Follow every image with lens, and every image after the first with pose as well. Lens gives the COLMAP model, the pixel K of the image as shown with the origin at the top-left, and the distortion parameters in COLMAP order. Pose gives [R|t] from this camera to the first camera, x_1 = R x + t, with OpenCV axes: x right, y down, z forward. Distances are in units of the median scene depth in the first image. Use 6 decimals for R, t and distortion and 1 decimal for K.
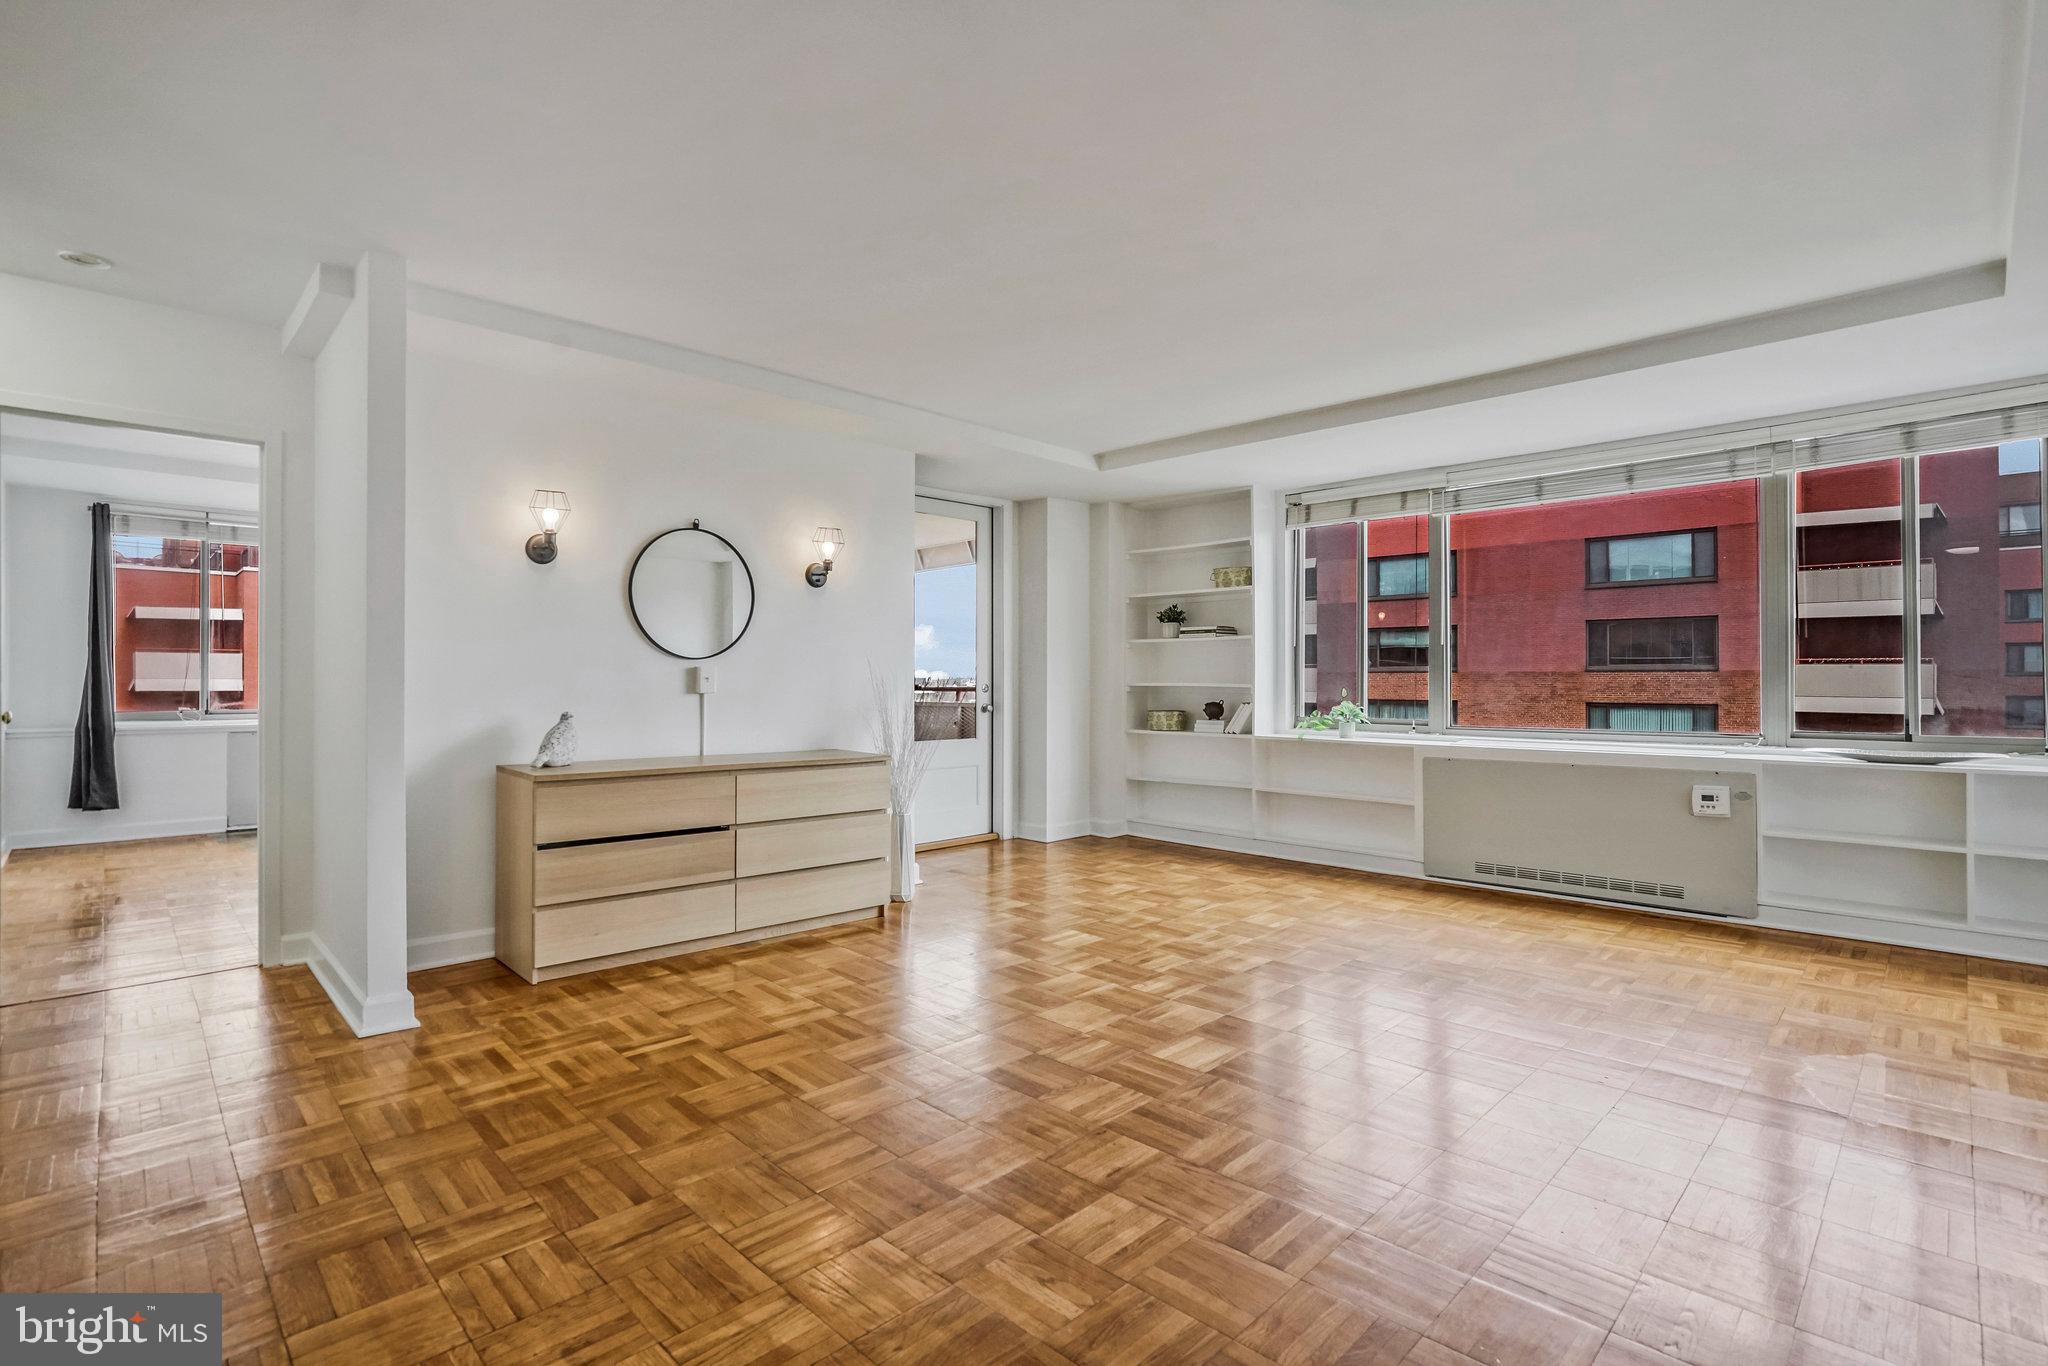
lens RADIAL K [[962.5, 0, 1023.9], [0, 962.5, 664.0], [0, 0, 1]] dist [-0.030045, 0.000468]
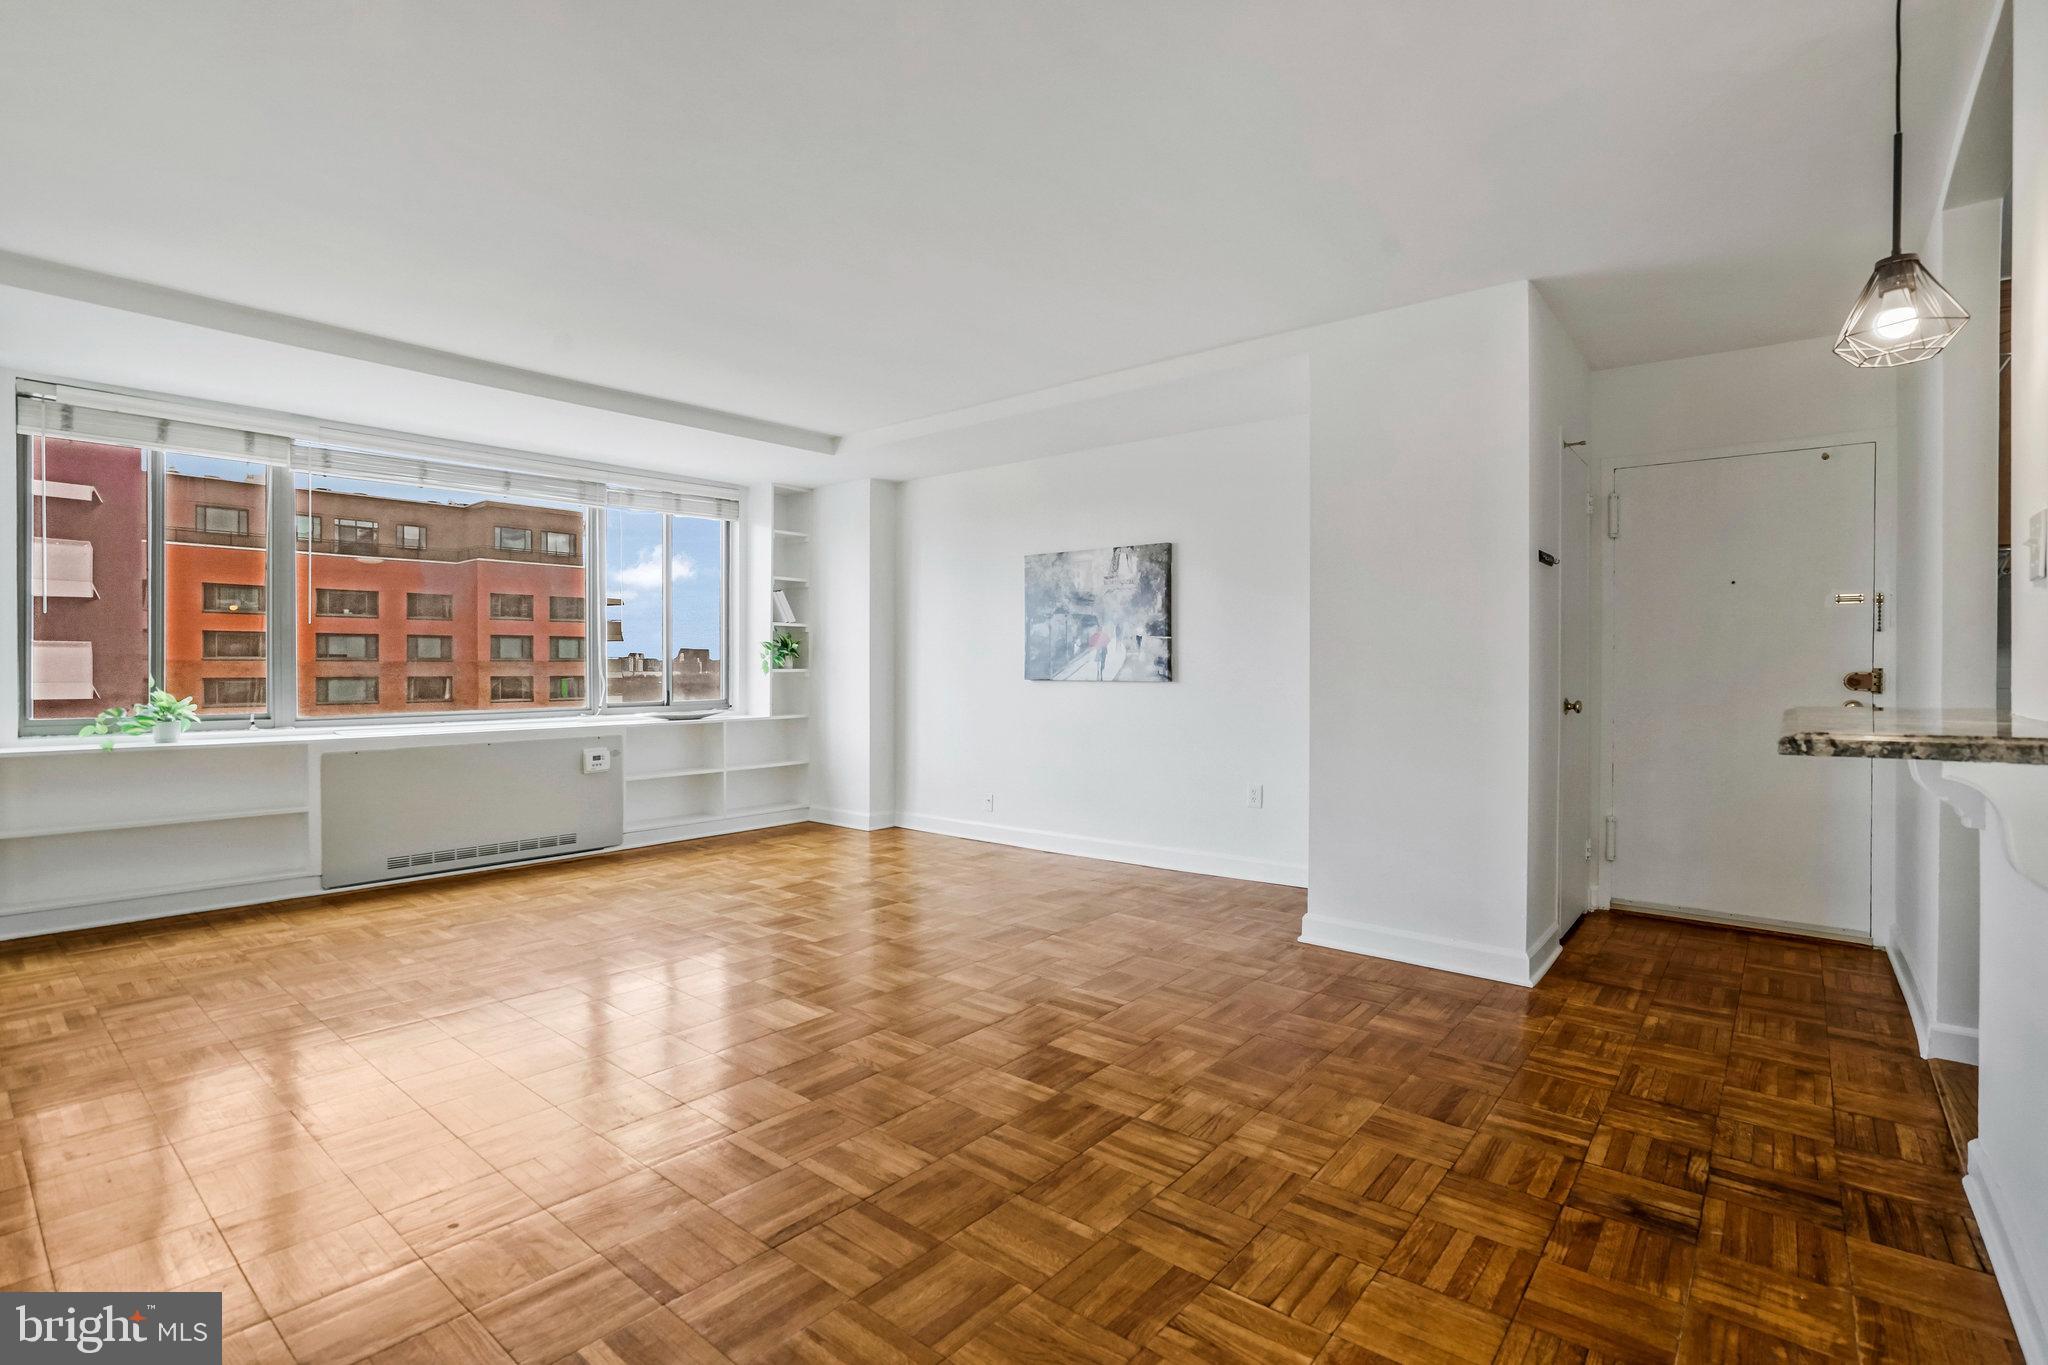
lens RADIAL K [[962.5, 0, 1023.9], [0, 962.5, 663.5], [0, 0, 1]] dist [-0.030045, 0.000468]
pose [[-0.092074, 0.000171, 0.995752, -0.665355], [-0.018997, 0.999818, -0.001928, 0.008516], [-0.995571, -0.019093, -0.092054, 0.615587]]
